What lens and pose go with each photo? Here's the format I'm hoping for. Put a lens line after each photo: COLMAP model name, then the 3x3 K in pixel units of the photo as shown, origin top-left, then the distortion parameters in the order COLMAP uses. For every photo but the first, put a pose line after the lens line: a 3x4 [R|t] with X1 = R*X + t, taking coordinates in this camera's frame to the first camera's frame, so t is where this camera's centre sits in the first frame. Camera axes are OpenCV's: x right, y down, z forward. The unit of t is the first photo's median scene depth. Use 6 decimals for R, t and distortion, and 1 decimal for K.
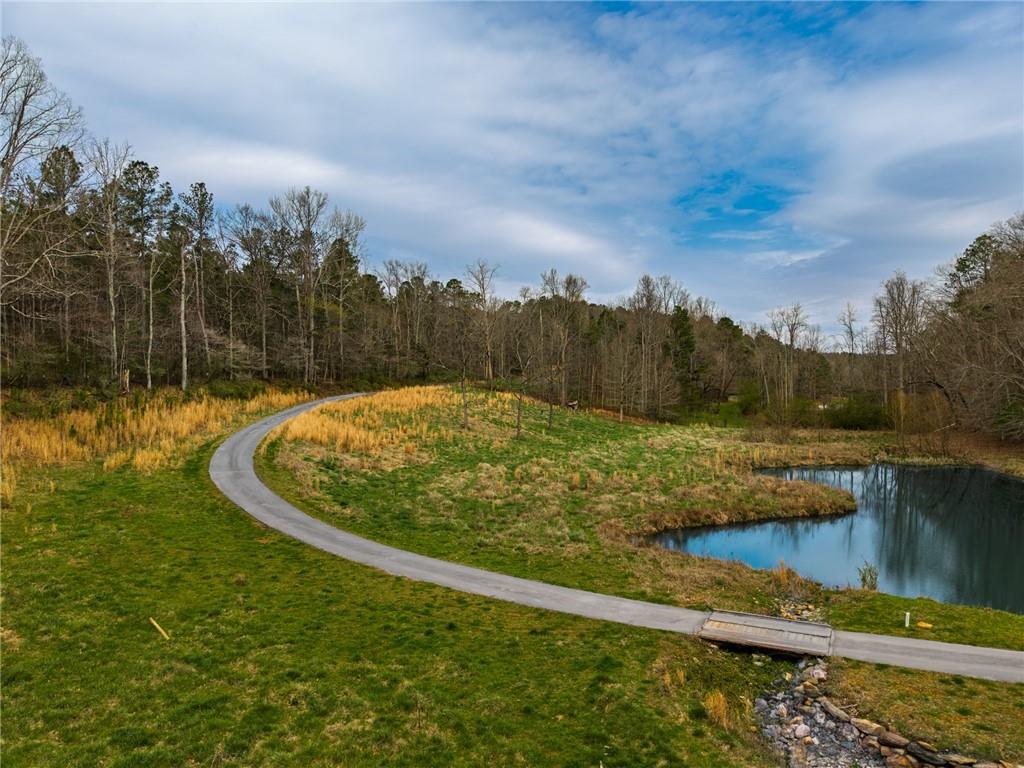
lens RADIAL K [[684.8, 0, 507.5], [0, 684.8, 387.3], [0, 0, 1]] dist [0.018172, -0.016927]
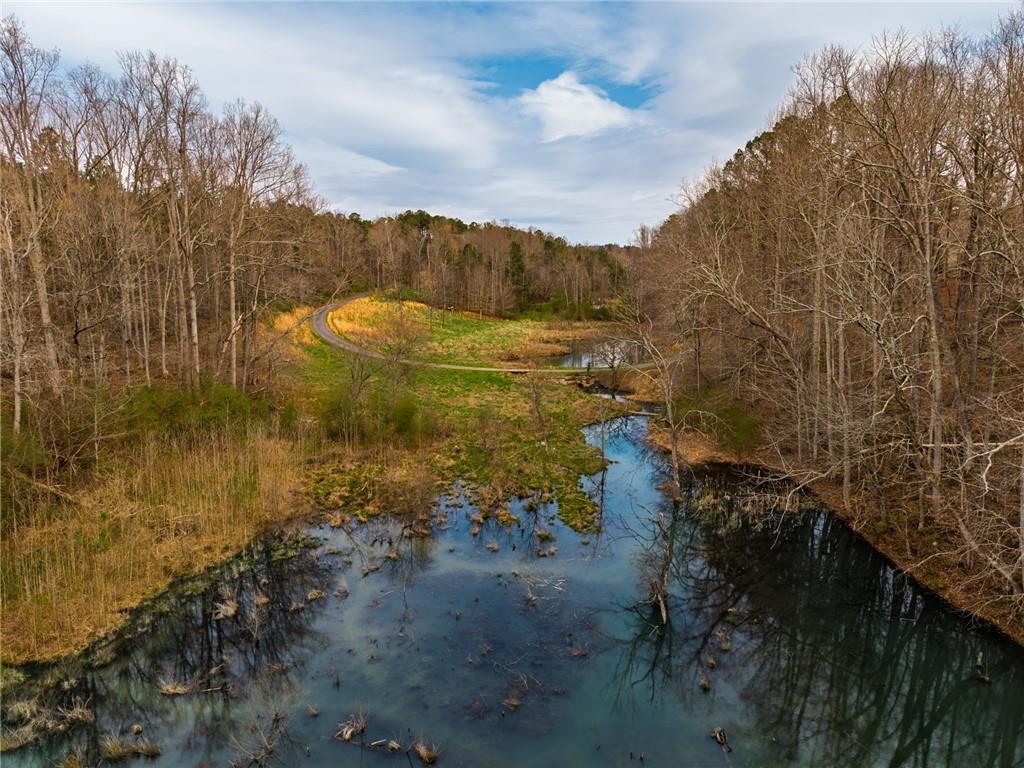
lens RADIAL K [[684.8, 0, 511.9], [0, 684.8, 386.3], [0, 0, 1]] dist [0.018172, -0.016927]
pose [[0.974299, -0.039498, 0.221769, -0.135053], [0.003888, 0.987309, 0.158762, -0.052758], [-0.225225, -0.153819, 0.962088, -0.644828]]
